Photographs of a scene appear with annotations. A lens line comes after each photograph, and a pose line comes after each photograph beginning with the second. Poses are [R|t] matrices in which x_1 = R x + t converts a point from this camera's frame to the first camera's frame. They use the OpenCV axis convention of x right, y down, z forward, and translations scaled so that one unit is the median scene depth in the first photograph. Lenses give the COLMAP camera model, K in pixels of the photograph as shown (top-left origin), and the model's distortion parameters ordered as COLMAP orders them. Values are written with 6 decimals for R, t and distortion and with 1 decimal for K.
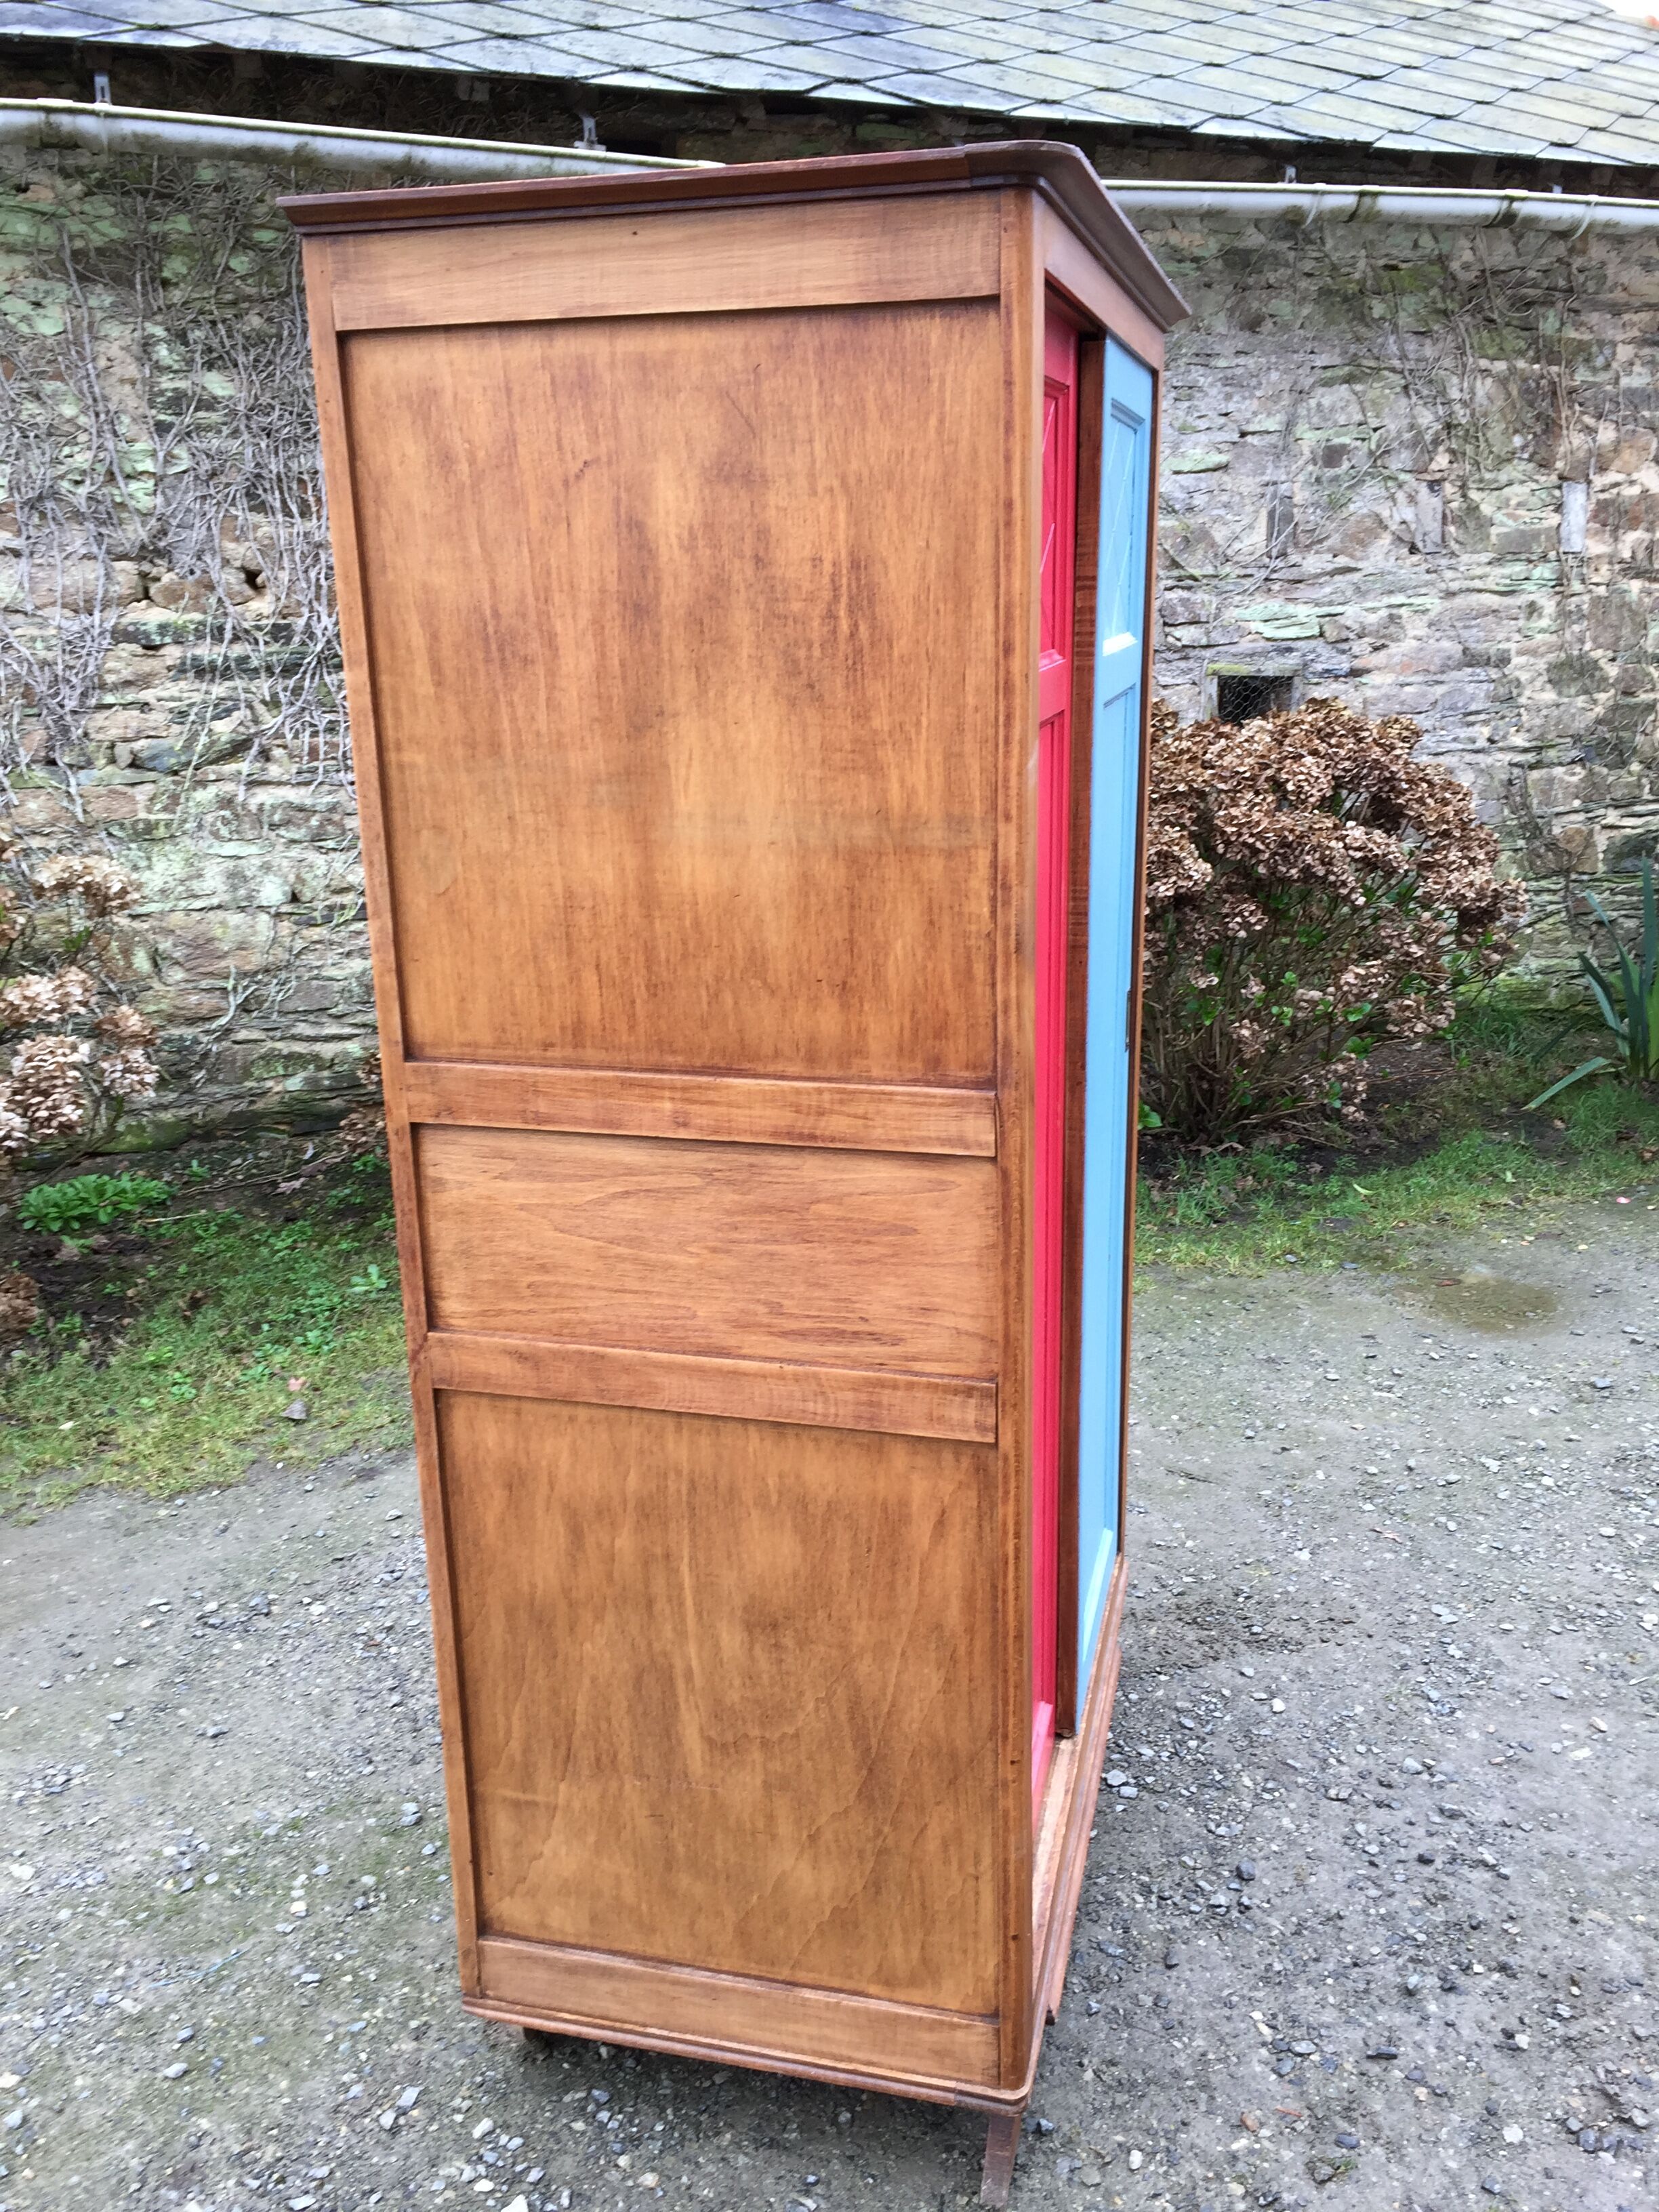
lens RADIAL K [[1854.3, 0, 773.4], [0, 1854.3, 1127.2], [0, 0, 1]] dist [0.083698, -0.096596]
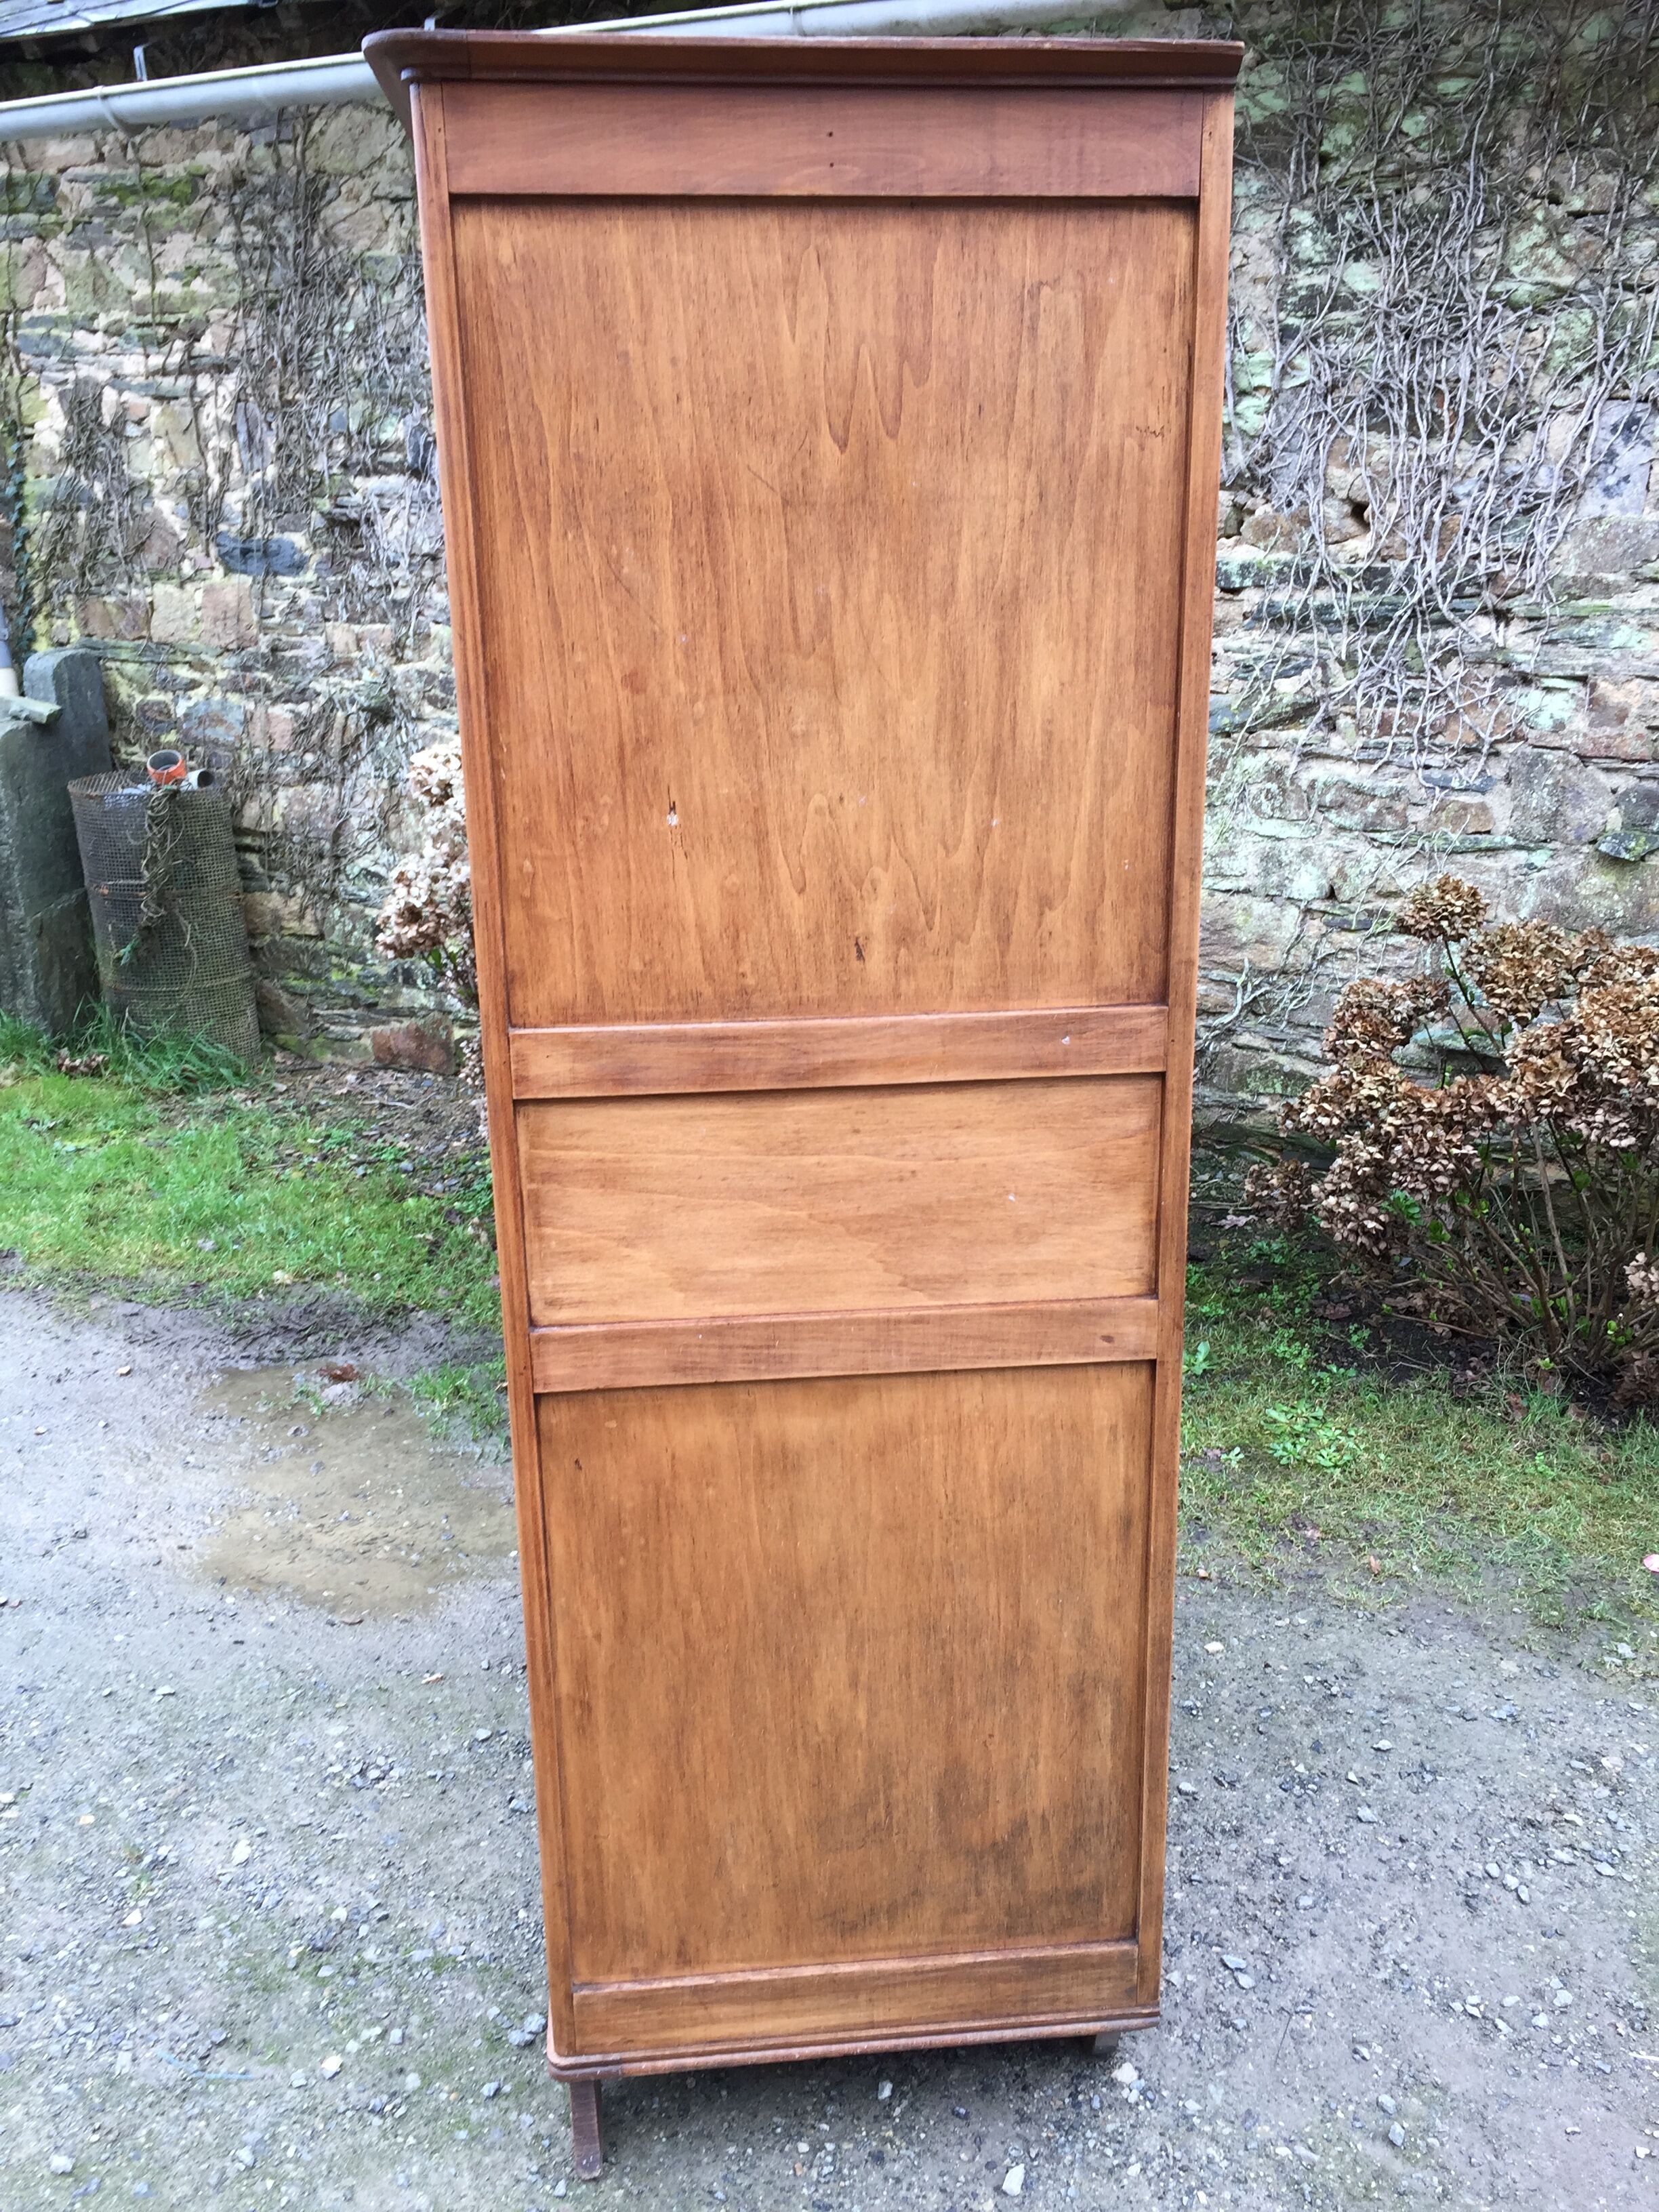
lens RADIAL K [[1839.7, 0, 863.3], [0, 1839.7, 1116.0], [0, 0, 1]] dist [0.097341, -0.124235]
pose [[0.697607, 0.243175, -0.673951, 0.198583], [-0.227911, 0.967098, 0.113037, -0.077577], [0.679265, 0.074745, 0.730077, 0.268741]]
